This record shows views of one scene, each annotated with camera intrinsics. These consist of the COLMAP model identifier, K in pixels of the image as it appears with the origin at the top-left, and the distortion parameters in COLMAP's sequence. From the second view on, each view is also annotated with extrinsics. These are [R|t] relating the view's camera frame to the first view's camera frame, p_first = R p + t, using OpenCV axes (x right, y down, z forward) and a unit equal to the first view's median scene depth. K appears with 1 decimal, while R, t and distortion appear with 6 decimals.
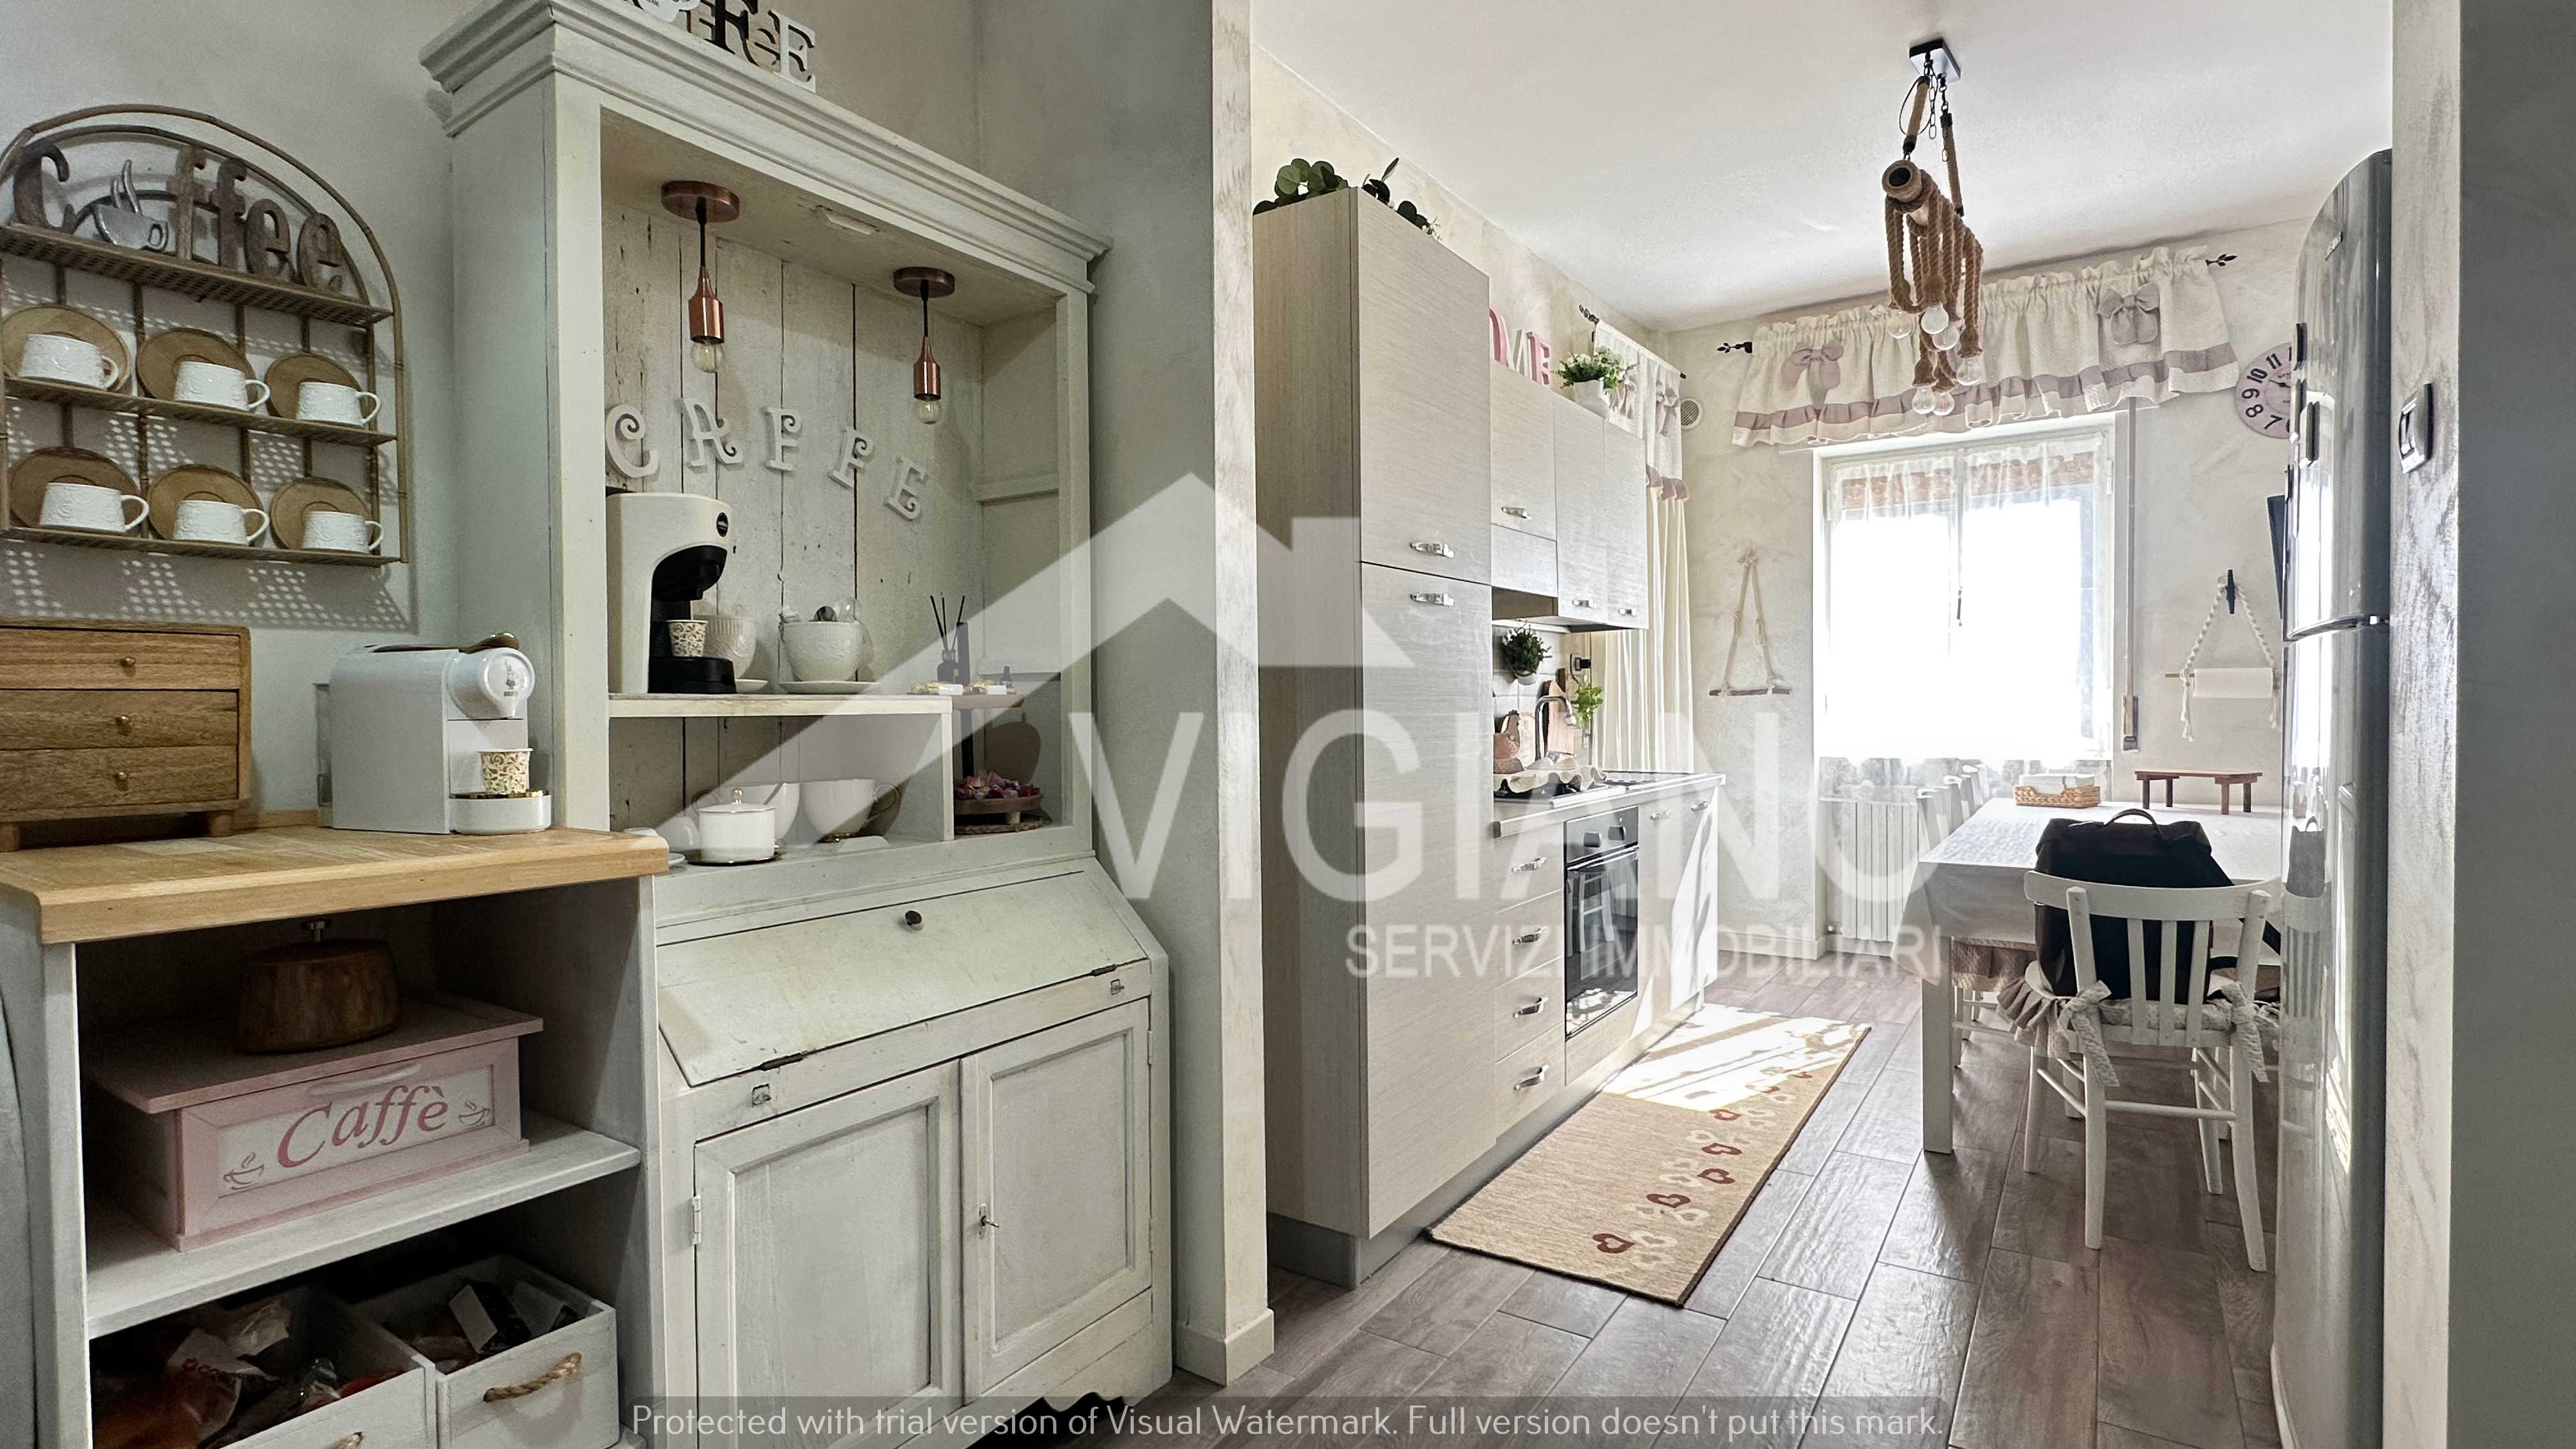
lens RADIAL K [[1189.7, 0, 1286.4], [0, 1189.7, 731.8], [0, 0, 1]] dist [-0.004887, 0.002646]
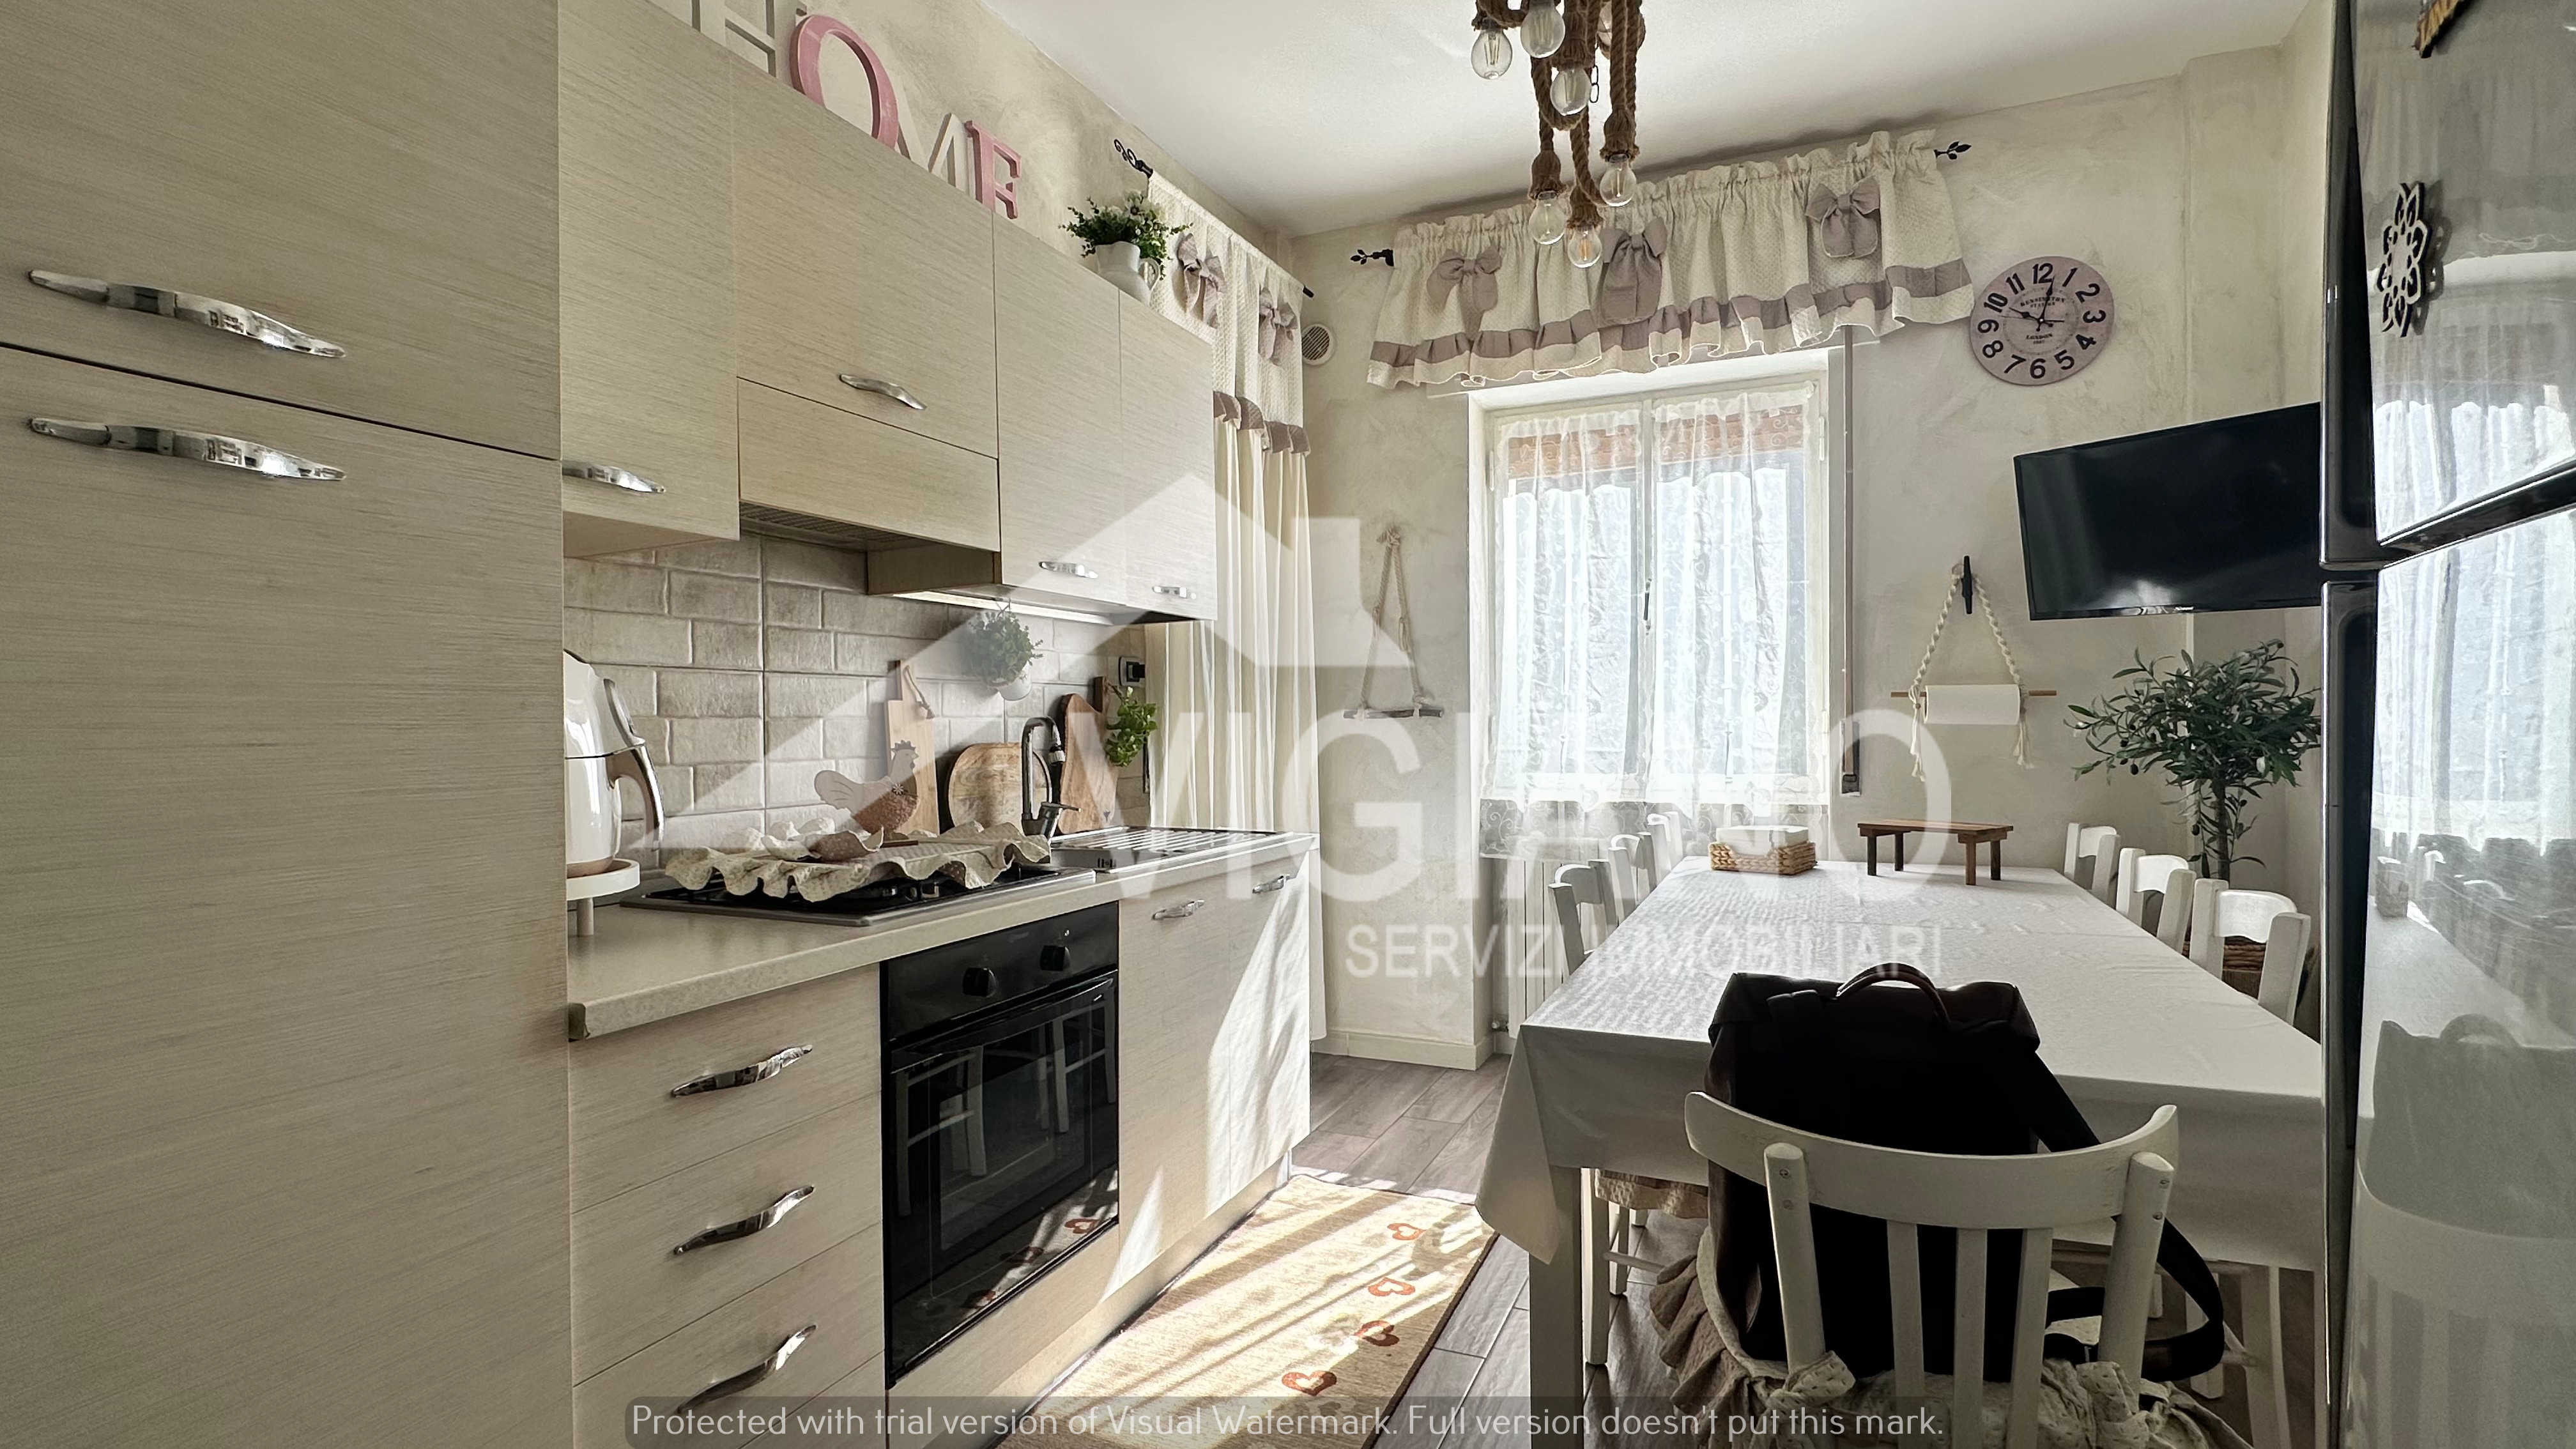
lens RADIAL K [[1189.7, 0, 1286.9], [0, 1189.7, 733.1], [0, 0, 1]] dist [-0.004887, 0.002646]
pose [[0.982325, 0.002366, 0.187166, 0.216864], [0.000788, 0.999859, -0.016780, -0.010204], [-0.187179, 0.016631, 0.982185, 0.323812]]
